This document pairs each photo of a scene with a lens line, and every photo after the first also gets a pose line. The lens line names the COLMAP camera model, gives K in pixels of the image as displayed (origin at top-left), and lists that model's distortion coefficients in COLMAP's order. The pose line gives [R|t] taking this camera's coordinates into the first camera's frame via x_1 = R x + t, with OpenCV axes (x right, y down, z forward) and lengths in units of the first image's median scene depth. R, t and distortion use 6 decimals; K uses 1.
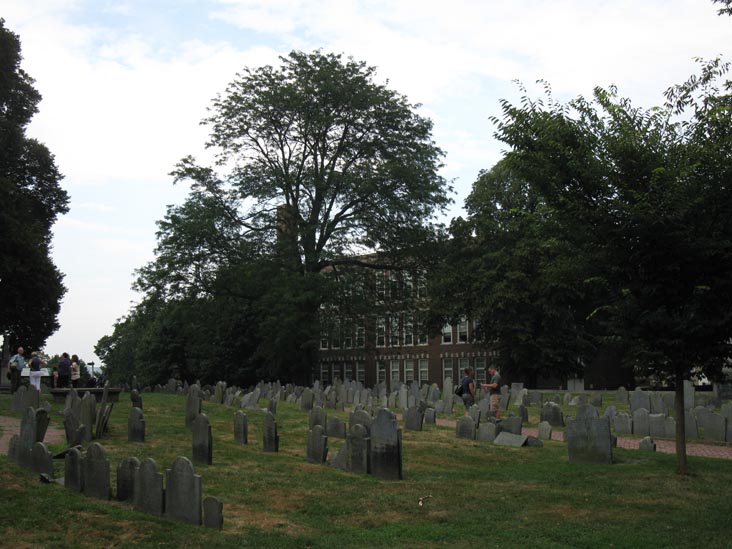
lens RADIAL K [[800.0, 0, 366.0], [0, 800.0, 274.5], [0, 0, 1]] dist [-0.202861, 0.243995]
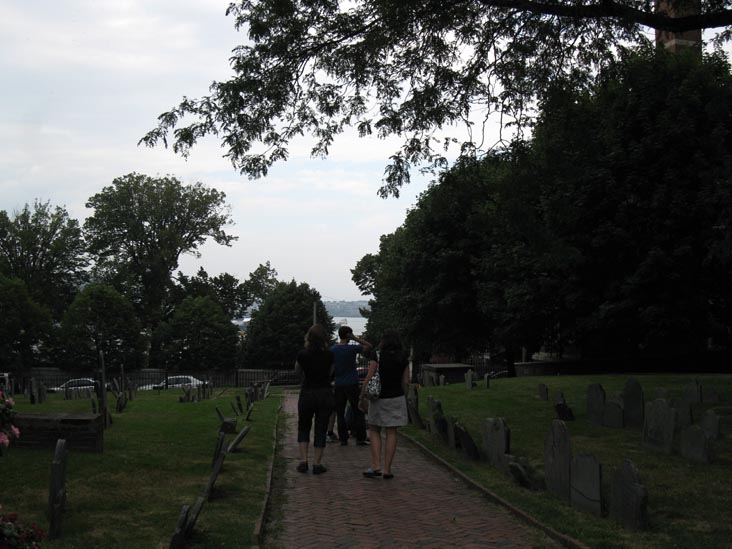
lens RADIAL K [[800.0, 0, 366.0], [0, 800.0, 274.5], [0, 0, 1]] dist [-0.202861, 0.243995]
pose [[0.923460, -0.004595, -0.383667, -0.108818], [0.035928, 0.996571, 0.074541, 0.065038], [0.382009, -0.082620, 0.920458, 0.549241]]
